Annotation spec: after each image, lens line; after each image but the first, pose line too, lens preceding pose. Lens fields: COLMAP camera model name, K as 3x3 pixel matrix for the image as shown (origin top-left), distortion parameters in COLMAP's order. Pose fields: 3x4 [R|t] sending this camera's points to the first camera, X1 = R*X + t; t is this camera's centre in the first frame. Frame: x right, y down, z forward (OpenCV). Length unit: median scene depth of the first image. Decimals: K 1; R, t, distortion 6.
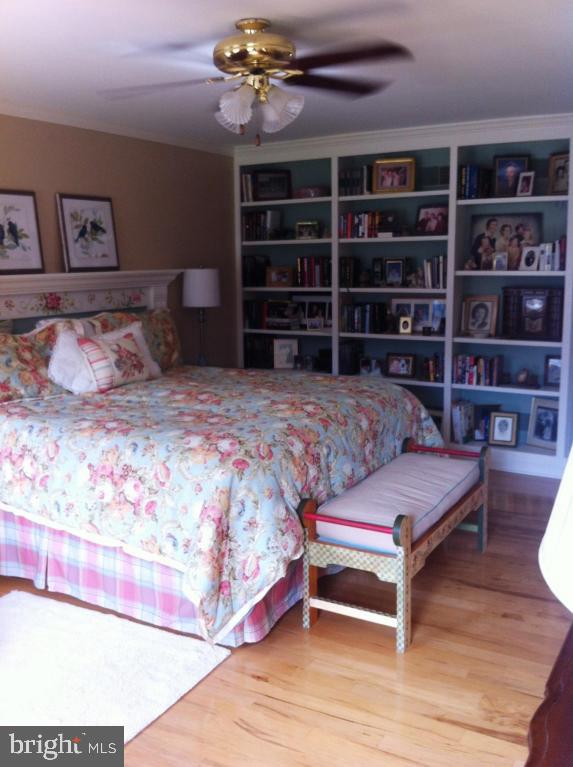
lens RADIAL K [[752.0, 0, 287.3], [0, 752.0, 382.5], [0, 0, 1]] dist [0.020746, 0.000000]
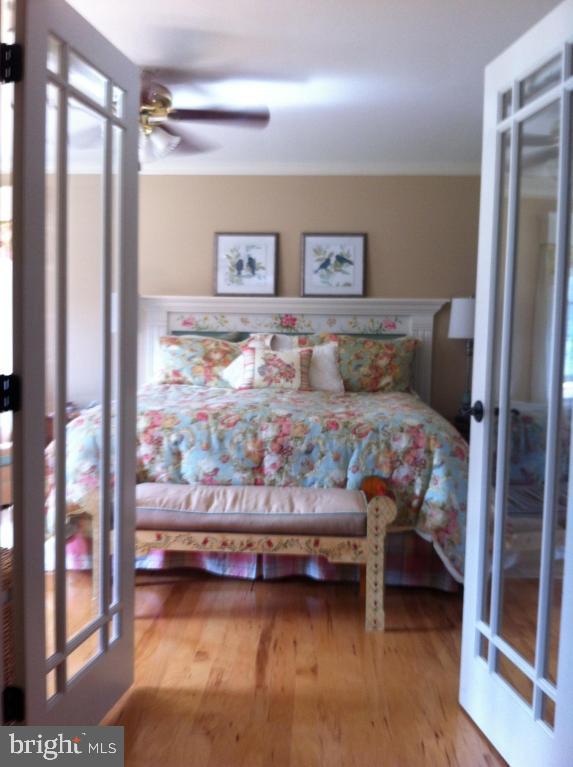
lens RADIAL K [[752.0, 0, 270.2], [0, 752.0, 380.3], [0, 0, 1]] dist [0.020746, 0.000000]
pose [[0.438646, 0.077709, -0.895294, 0.760210], [-0.169827, 0.985471, 0.002331, -0.011765], [0.882467, 0.151023, 0.445470, 0.445516]]
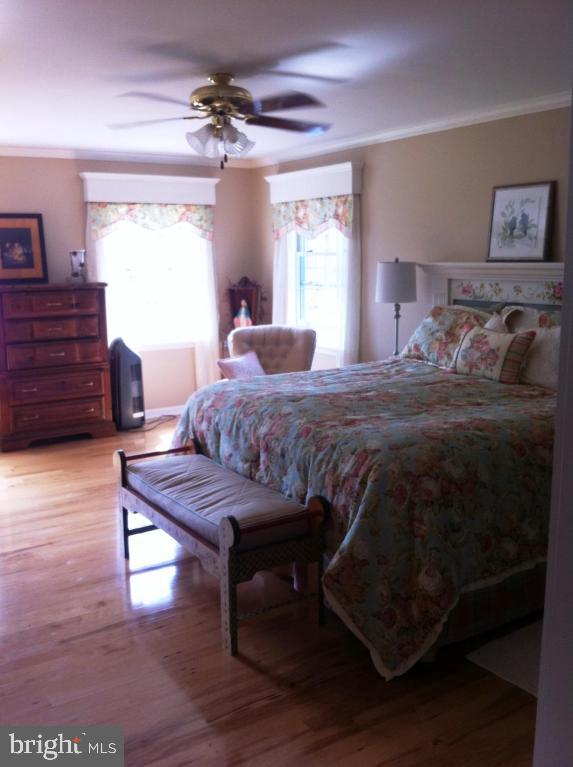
lens RADIAL K [[752.0, 0, 280.1], [0, 752.0, 385.0], [0, 0, 1]] dist [0.020746, 0.000000]
pose [[-0.476900, 0.173867, -0.861590, 0.717432], [-0.124184, 0.957079, 0.261874, -0.200242], [0.870141, 0.231883, -0.434840, 1.126017]]
